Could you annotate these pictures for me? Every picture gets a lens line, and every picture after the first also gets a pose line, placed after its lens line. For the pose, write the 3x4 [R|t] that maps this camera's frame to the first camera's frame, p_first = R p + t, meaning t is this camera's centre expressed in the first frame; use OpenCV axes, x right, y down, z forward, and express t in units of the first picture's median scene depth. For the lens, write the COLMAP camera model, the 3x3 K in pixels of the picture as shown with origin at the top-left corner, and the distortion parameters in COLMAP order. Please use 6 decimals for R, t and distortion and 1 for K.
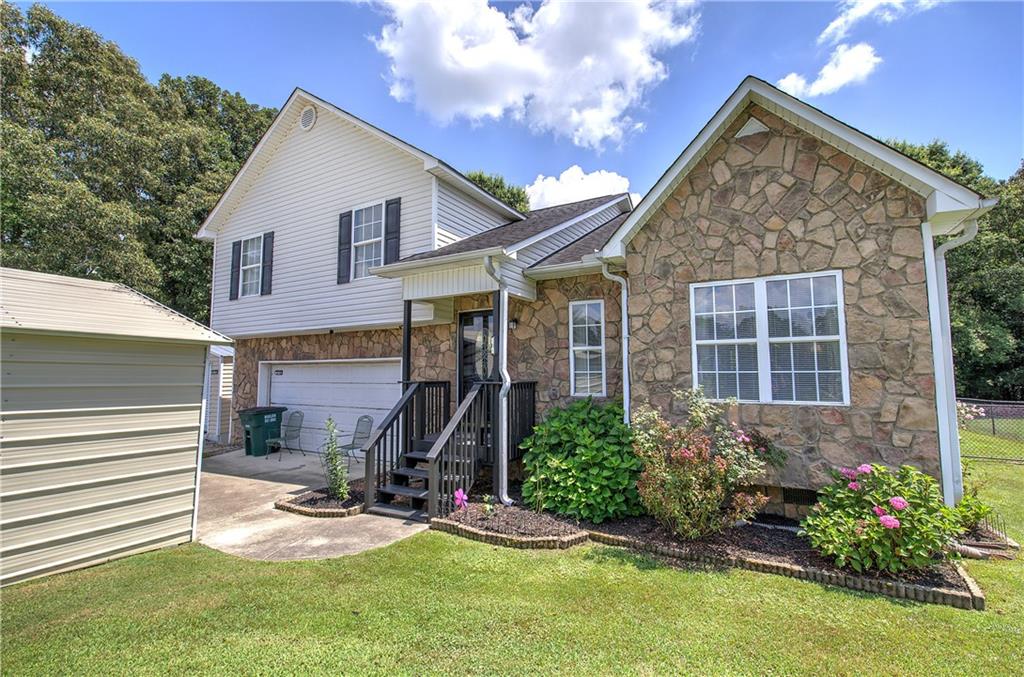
lens RADIAL K [[439.7, 0, 518.9], [0, 439.7, 337.0], [0, 0, 1]] dist [-0.002694, 0.000251]
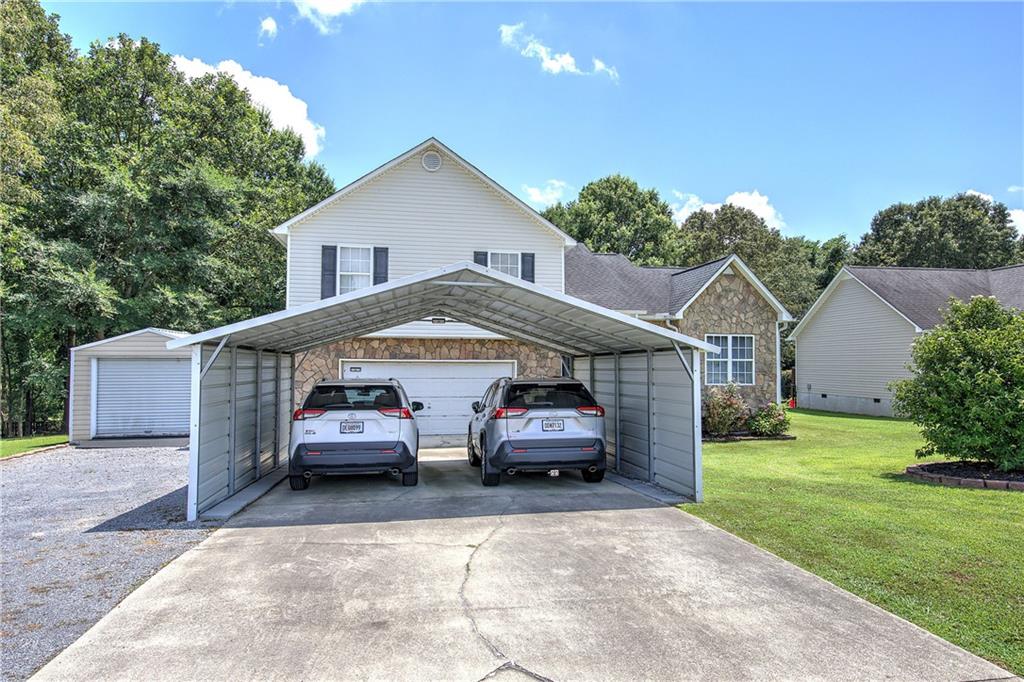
lens RADIAL K [[617.1, 0, 512.0], [0, 617.1, 341.0], [0, 0, 1]] dist [0.010199, 0.000564]
pose [[0.777508, 0.030238, 0.628146, -2.185167], [-0.060577, 0.997800, 0.026949, -0.099443], [-0.625949, -0.059004, 0.777629, -0.793348]]
